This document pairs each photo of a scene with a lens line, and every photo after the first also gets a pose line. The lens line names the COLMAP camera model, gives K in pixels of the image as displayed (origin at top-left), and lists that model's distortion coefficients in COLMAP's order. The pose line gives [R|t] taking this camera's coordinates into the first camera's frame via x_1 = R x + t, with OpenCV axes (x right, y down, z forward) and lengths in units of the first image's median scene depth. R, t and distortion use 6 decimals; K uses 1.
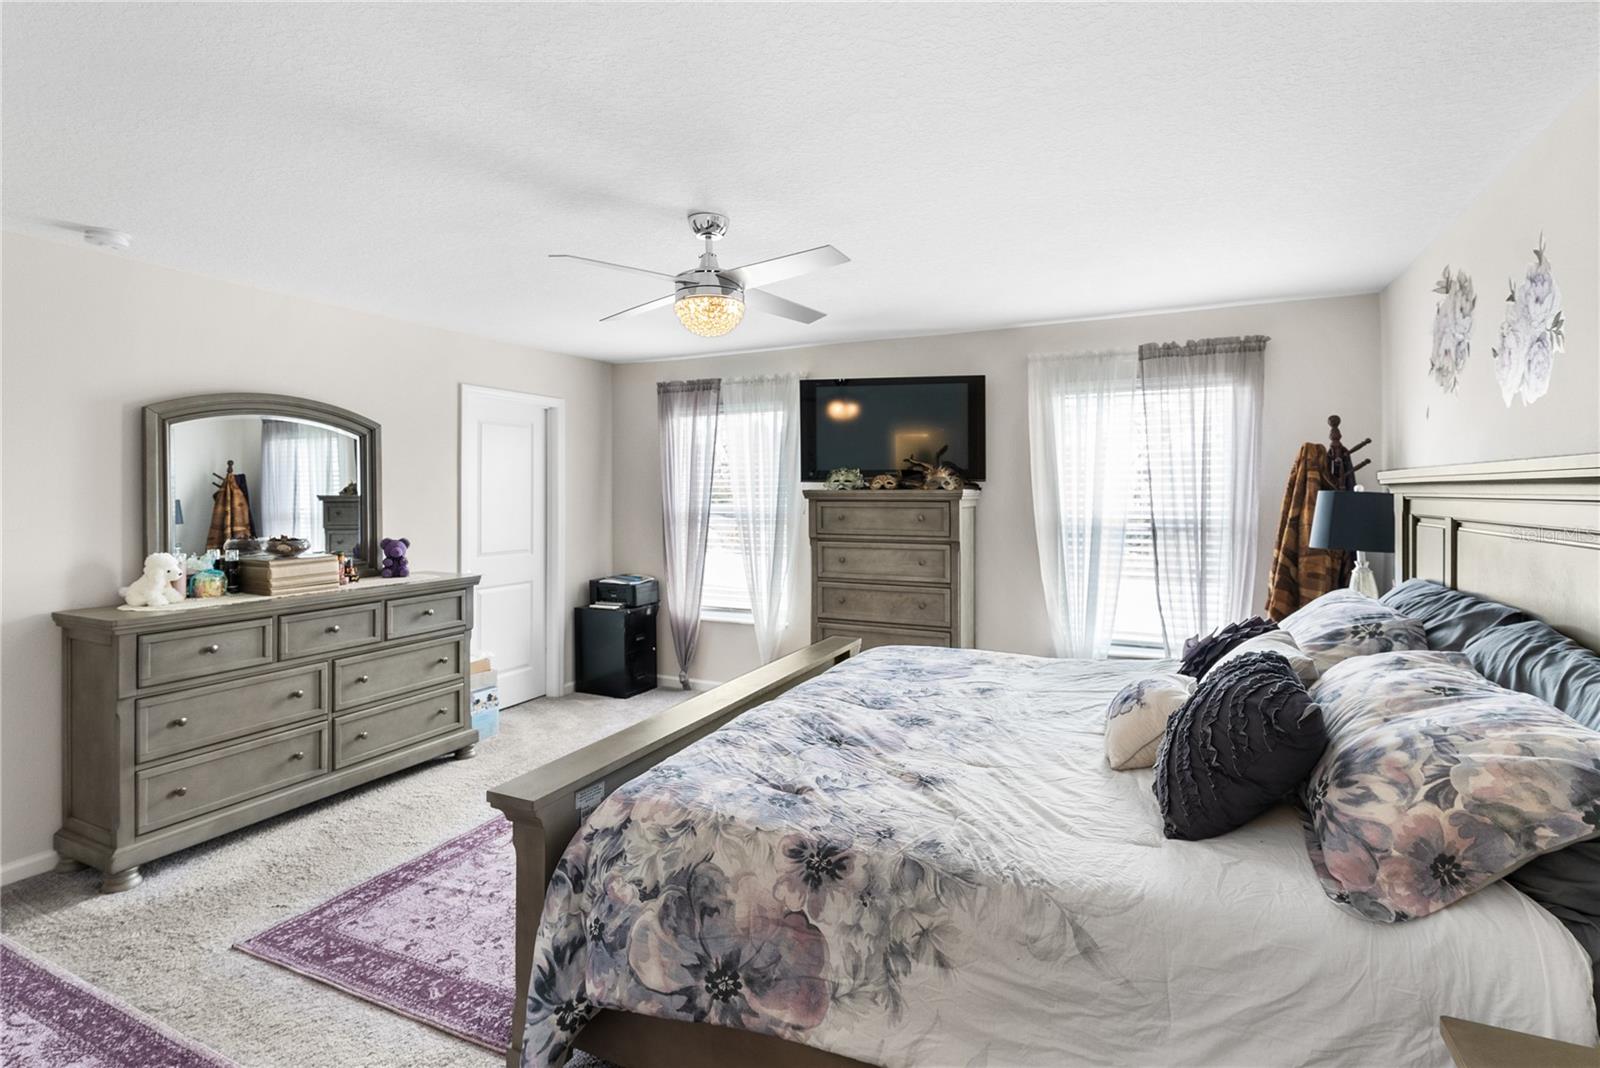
lens RADIAL K [[775.1, 0, 796.5], [0, 775.1, 510.0], [0, 0, 1]] dist [0.001707, 0.000581]
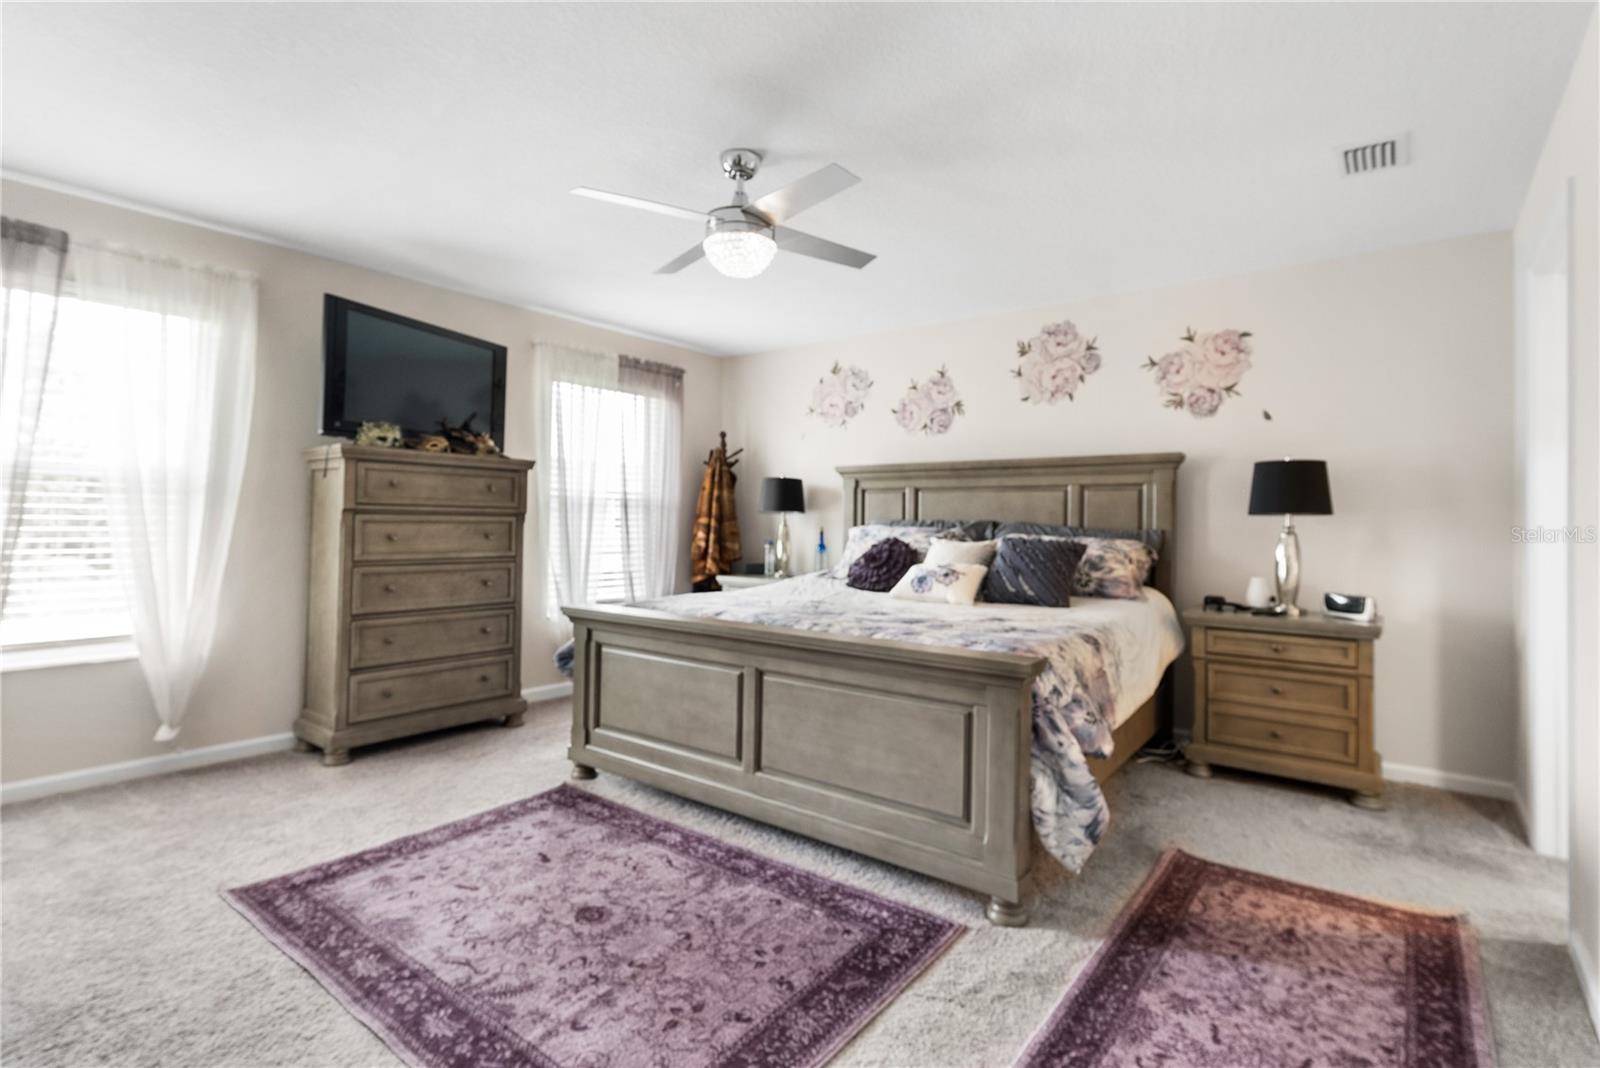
lens RADIAL K [[775.1, 0, 802.8], [0, 775.1, 520.4], [0, 0, 1]] dist [0.001707, 0.000581]
pose [[0.211668, 0.007831, 0.977310, -0.660148], [0.007572, 0.999925, -0.009652, 0.061083], [-0.977312, 0.009443, 0.211593, 0.438358]]
